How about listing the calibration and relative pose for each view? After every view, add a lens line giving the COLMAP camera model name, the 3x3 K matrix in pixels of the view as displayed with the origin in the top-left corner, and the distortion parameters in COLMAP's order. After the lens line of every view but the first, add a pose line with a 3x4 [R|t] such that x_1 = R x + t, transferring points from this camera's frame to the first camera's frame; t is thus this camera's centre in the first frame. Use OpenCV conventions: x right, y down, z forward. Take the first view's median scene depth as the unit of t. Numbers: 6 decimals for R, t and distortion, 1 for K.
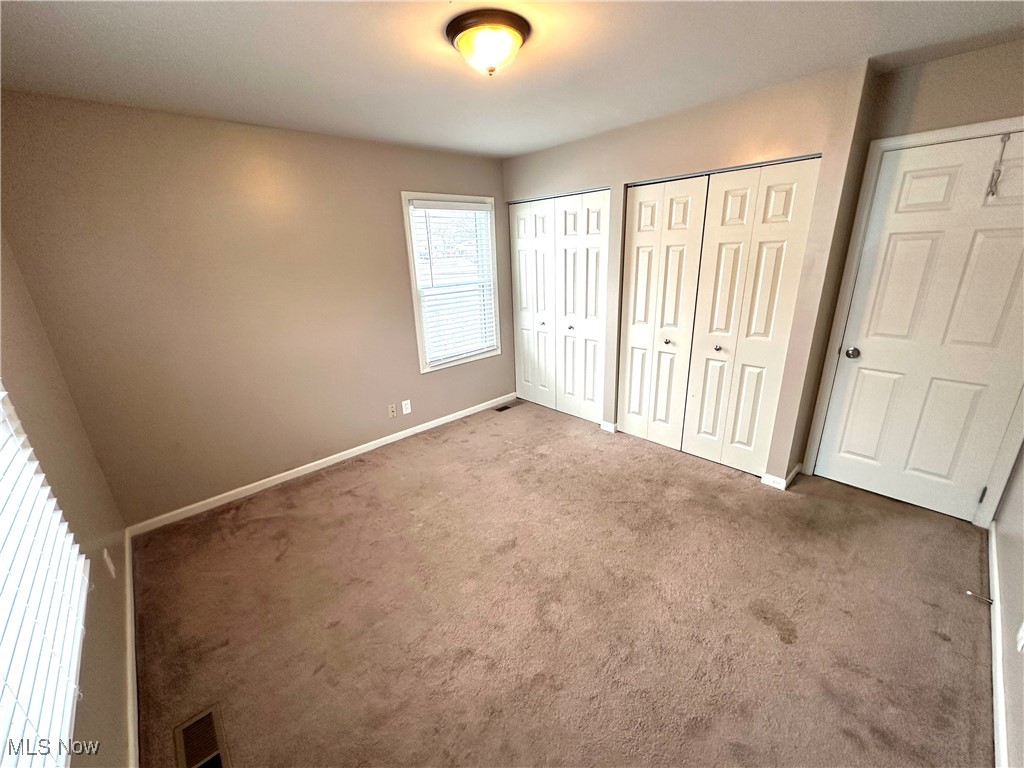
lens RADIAL K [[408.0, 0, 510.4], [0, 408.0, 383.6], [0, 0, 1]] dist [-0.002875, 0.000594]
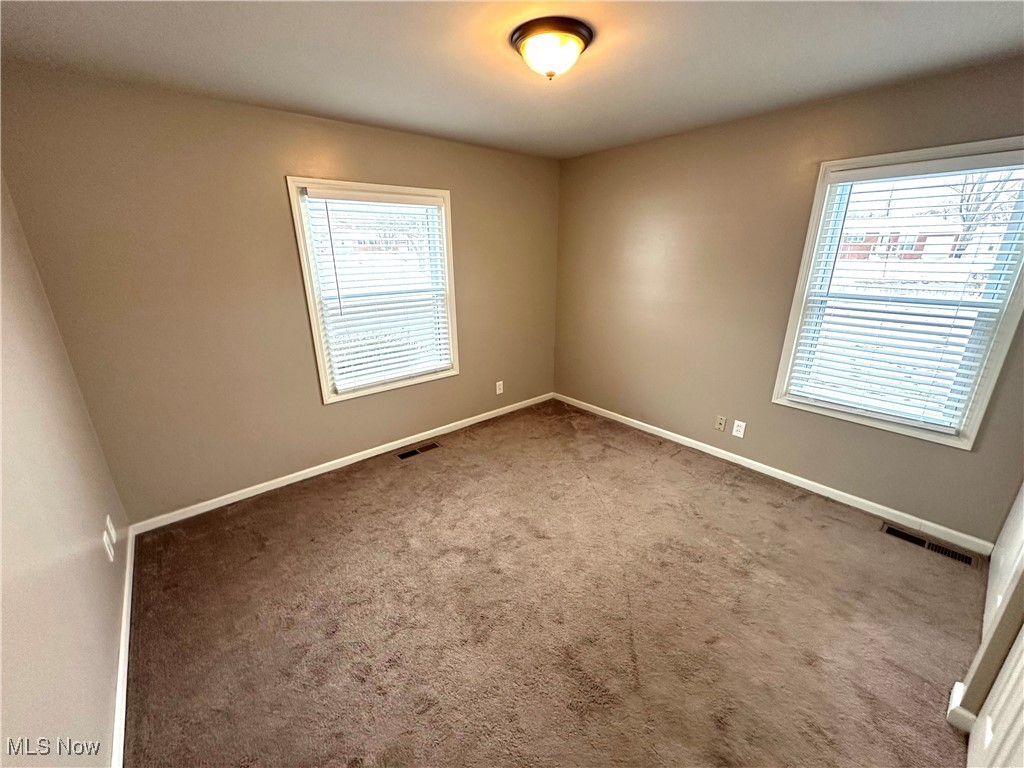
lens RADIAL K [[408.0, 0, 510.0], [0, 408.0, 382.4], [0, 0, 1]] dist [-0.002875, 0.000594]
pose [[-0.050598, 0.346802, -0.936573, 0.631431], [-0.303170, 0.888189, 0.345265, -0.211429], [0.951592, 0.301411, 0.060199, 0.566909]]
